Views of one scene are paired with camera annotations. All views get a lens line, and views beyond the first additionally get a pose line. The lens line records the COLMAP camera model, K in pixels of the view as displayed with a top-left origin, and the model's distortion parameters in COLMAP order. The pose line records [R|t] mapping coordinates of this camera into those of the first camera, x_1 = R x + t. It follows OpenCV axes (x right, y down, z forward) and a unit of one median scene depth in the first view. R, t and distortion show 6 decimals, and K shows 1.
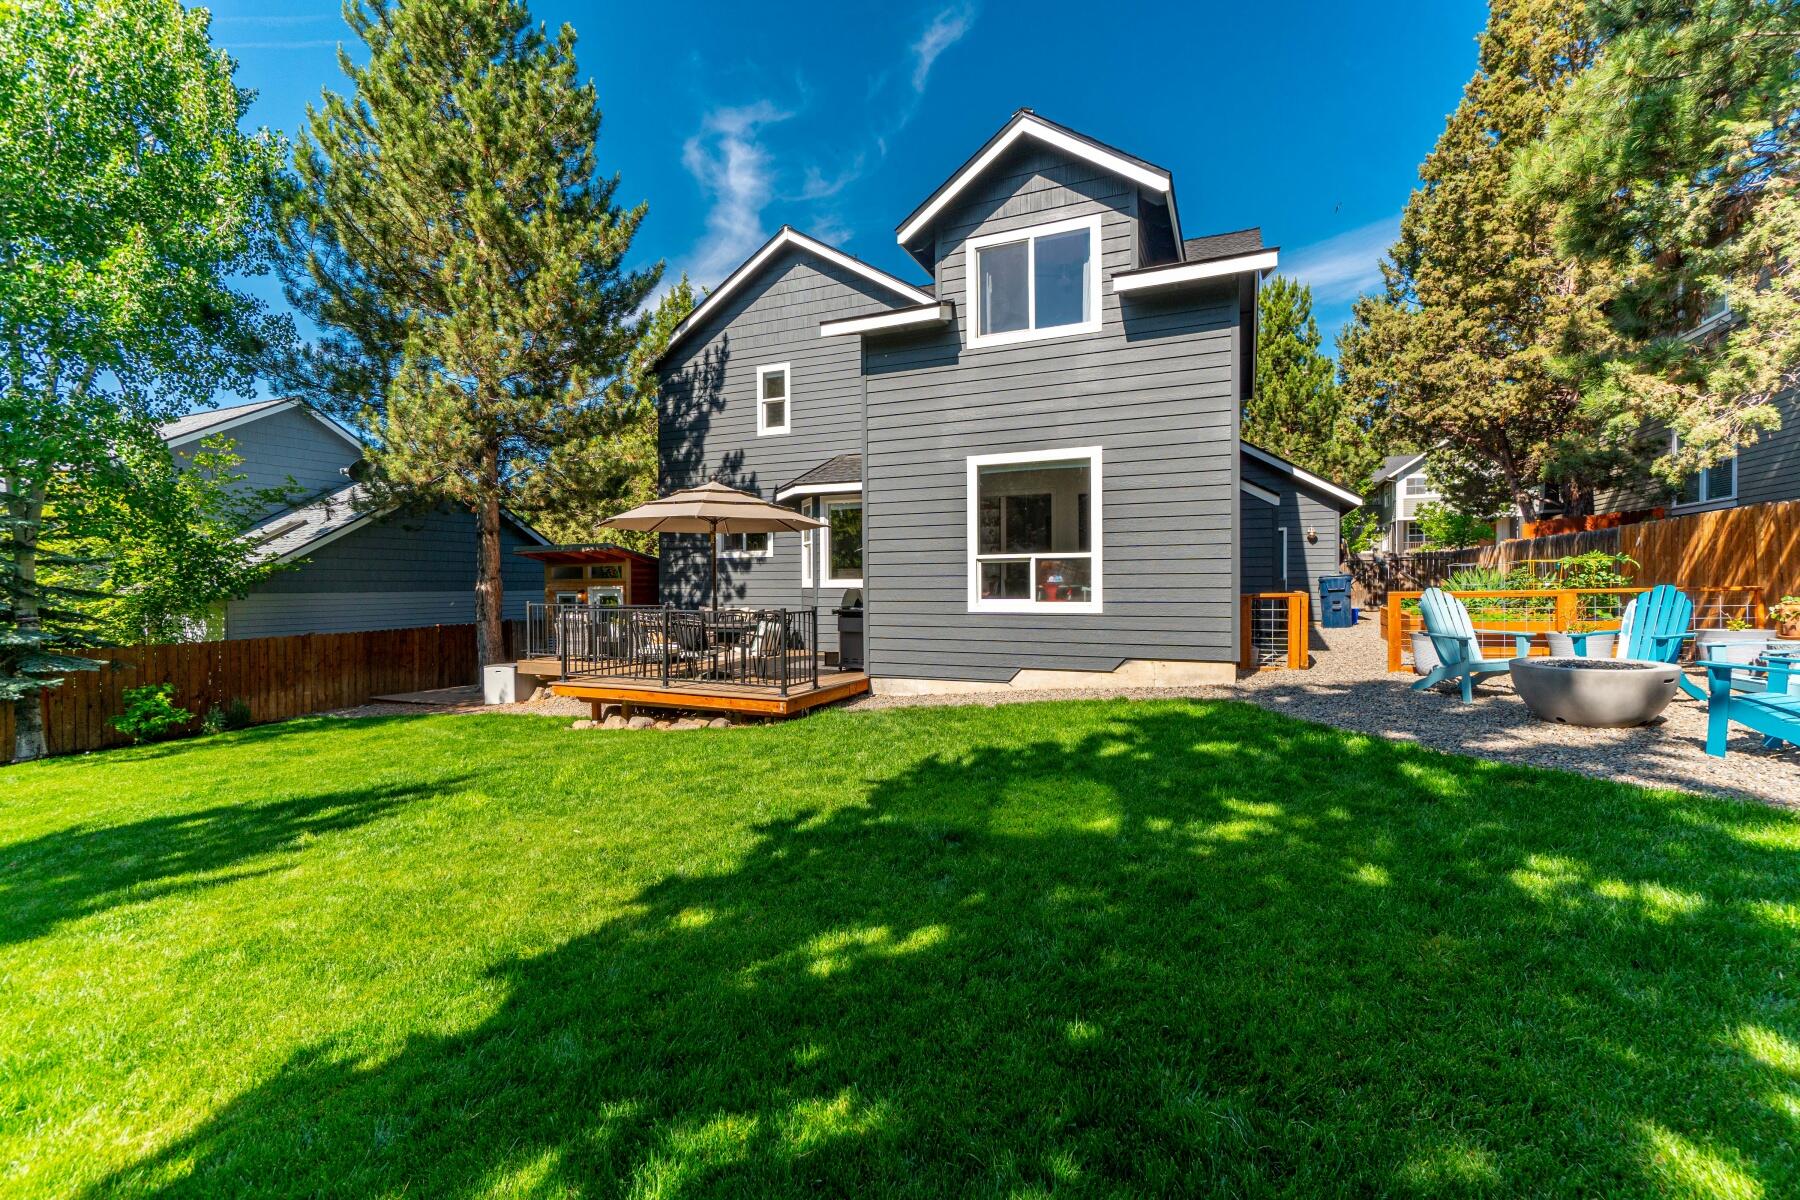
lens RADIAL K [[777.6, 0, 904.1], [0, 777.6, 585.2], [0, 0, 1]] dist [-0.002904, -0.000270]
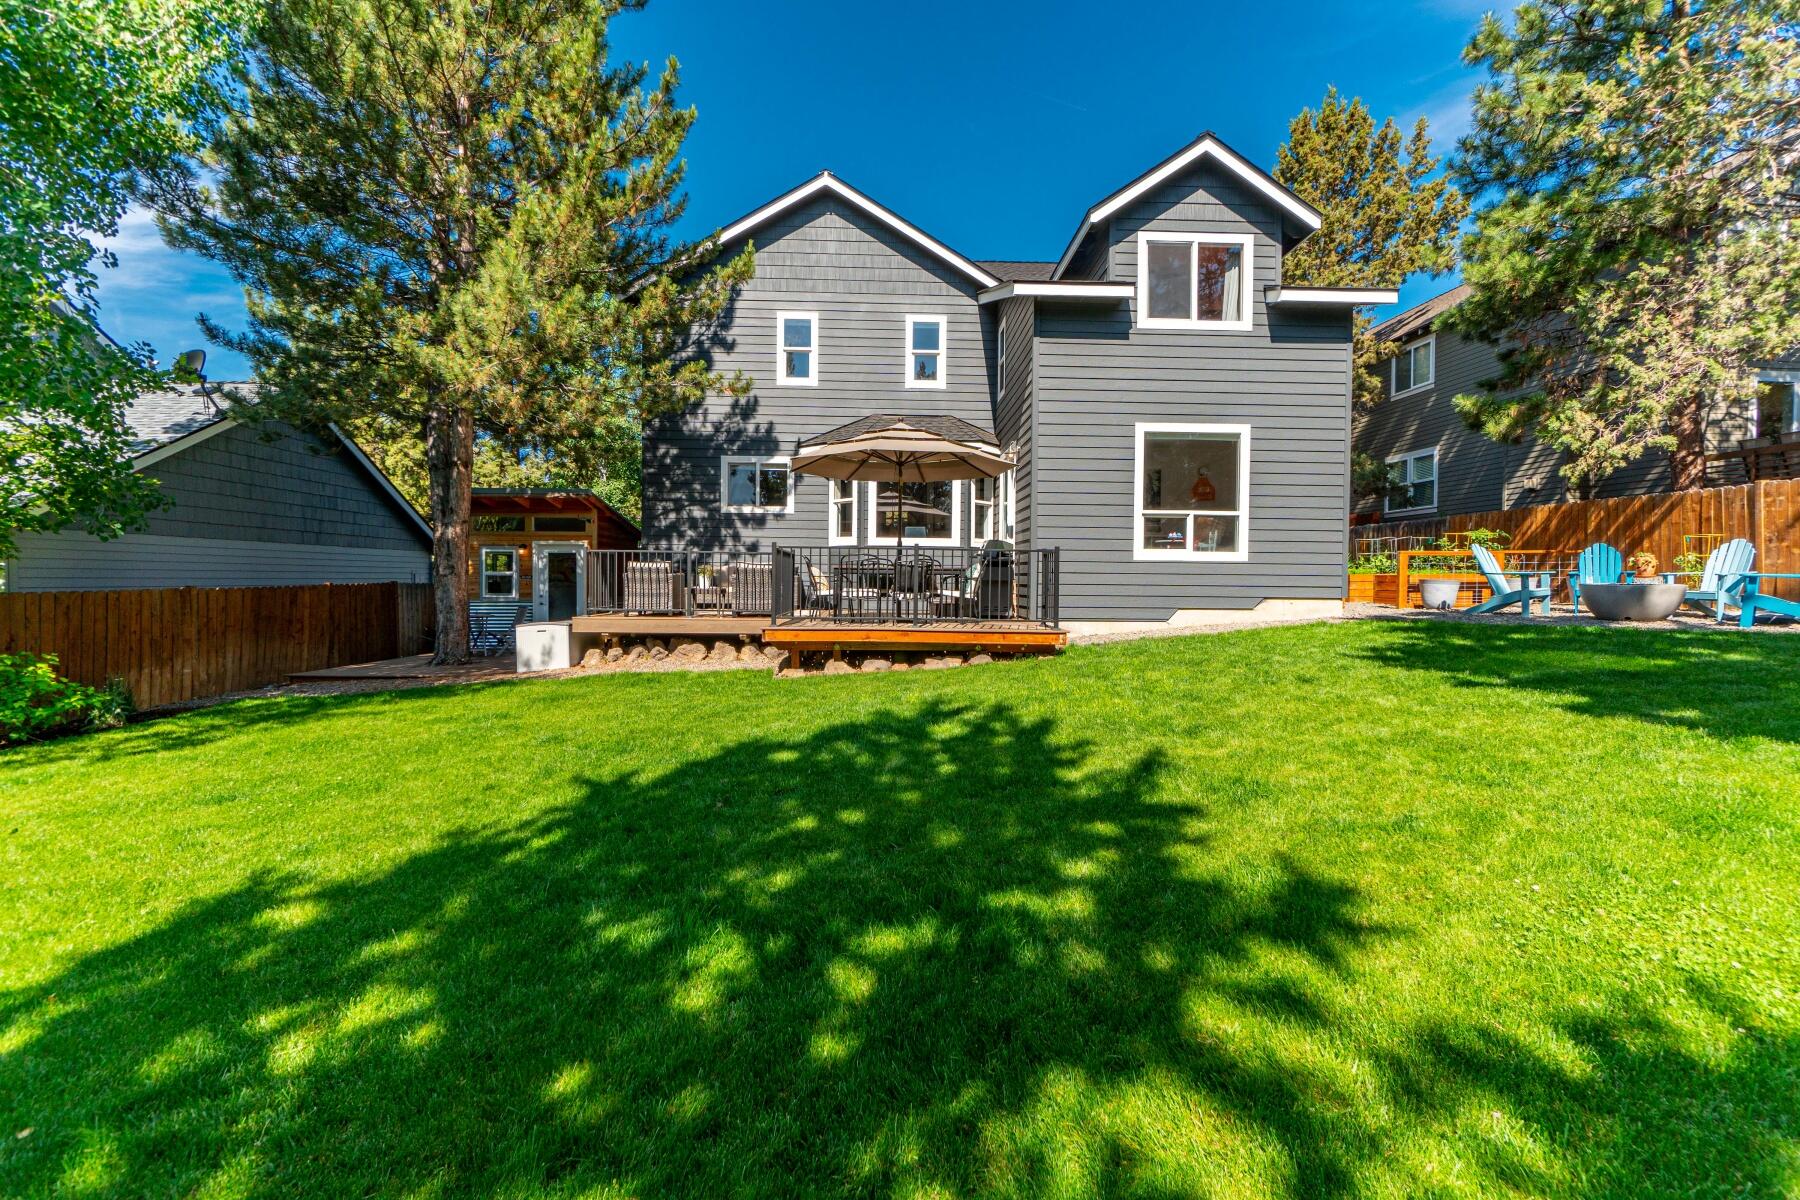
lens RADIAL K [[777.6, 0, 904.1], [0, 777.6, 585.2], [0, 0, 1]] dist [-0.002904, -0.000270]
pose [[0.899512, 0.012553, 0.436716, -0.704906], [-0.014769, 0.999890, 0.001679, 0.073495], [-0.436646, -0.007960, 0.899598, 0.123671]]
